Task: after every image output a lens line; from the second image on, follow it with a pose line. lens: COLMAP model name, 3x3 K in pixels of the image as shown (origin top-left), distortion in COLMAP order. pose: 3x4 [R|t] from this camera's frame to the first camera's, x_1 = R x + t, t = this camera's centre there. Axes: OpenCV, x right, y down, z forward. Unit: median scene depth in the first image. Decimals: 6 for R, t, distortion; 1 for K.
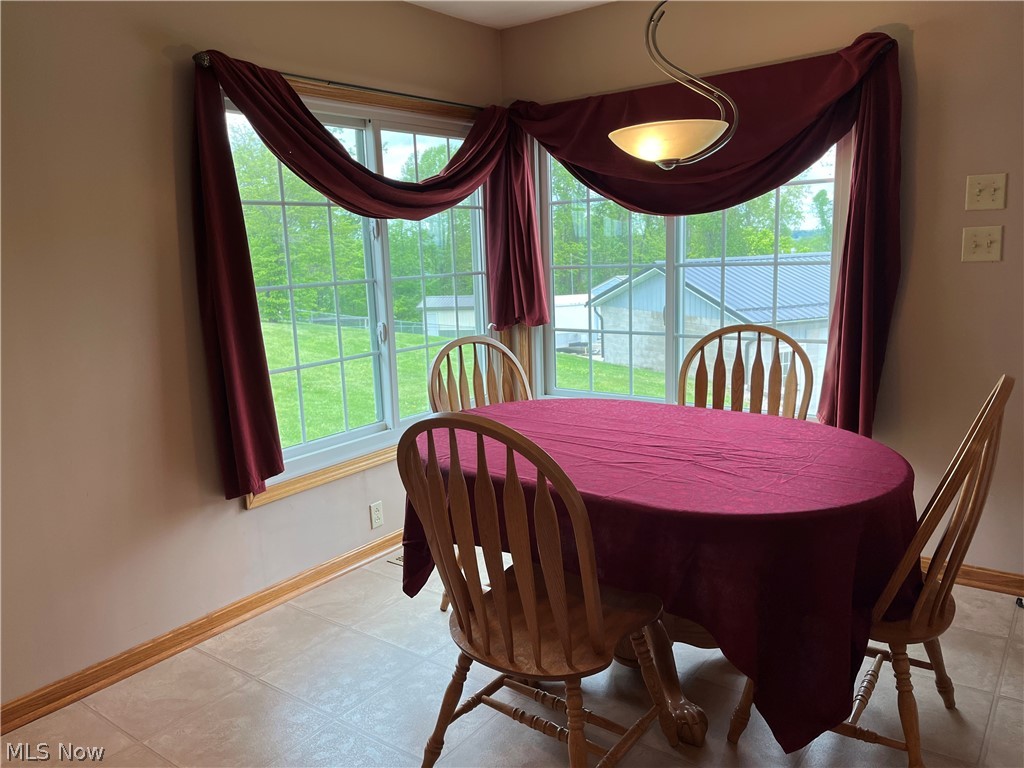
lens RADIAL K [[778.3, 0, 502.0], [0, 778.3, 379.5], [0, 0, 1]] dist [0.064470, -0.091967]
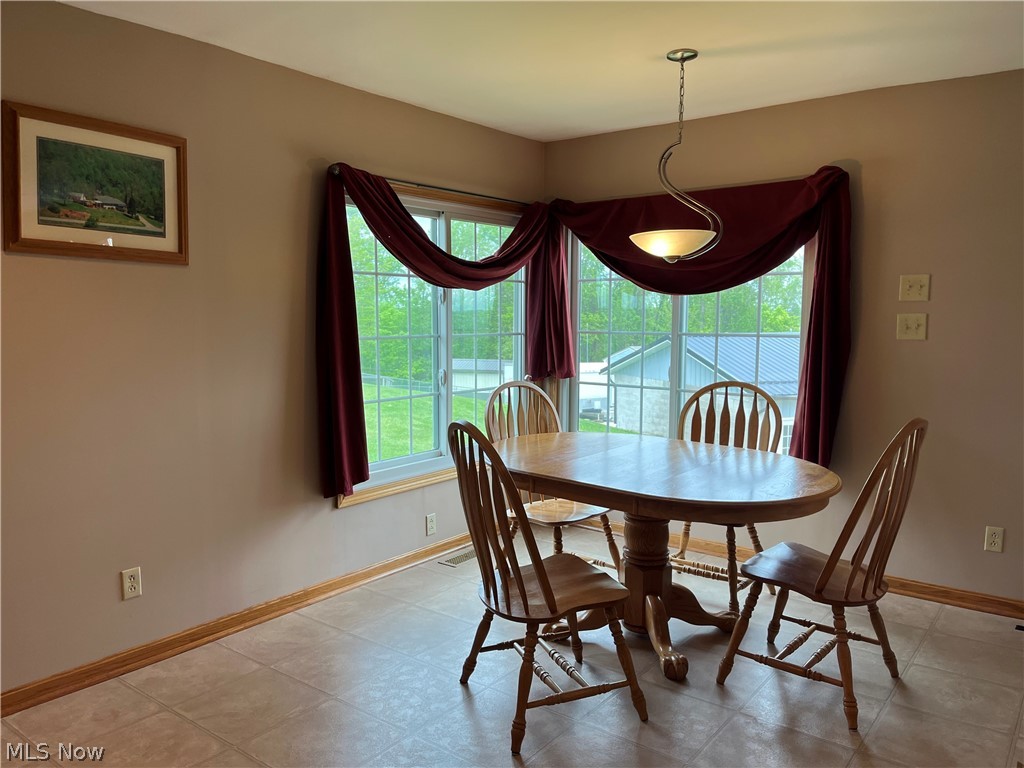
lens RADIAL K [[778.3, 0, 512.1], [0, 778.3, 383.5], [0, 0, 1]] dist [0.064470, -0.091967]
pose [[0.999100, 0.042254, -0.003654, -0.044202], [-0.042411, 0.995874, -0.080225, 0.052617], [0.000249, 0.080308, 0.996770, -0.284023]]
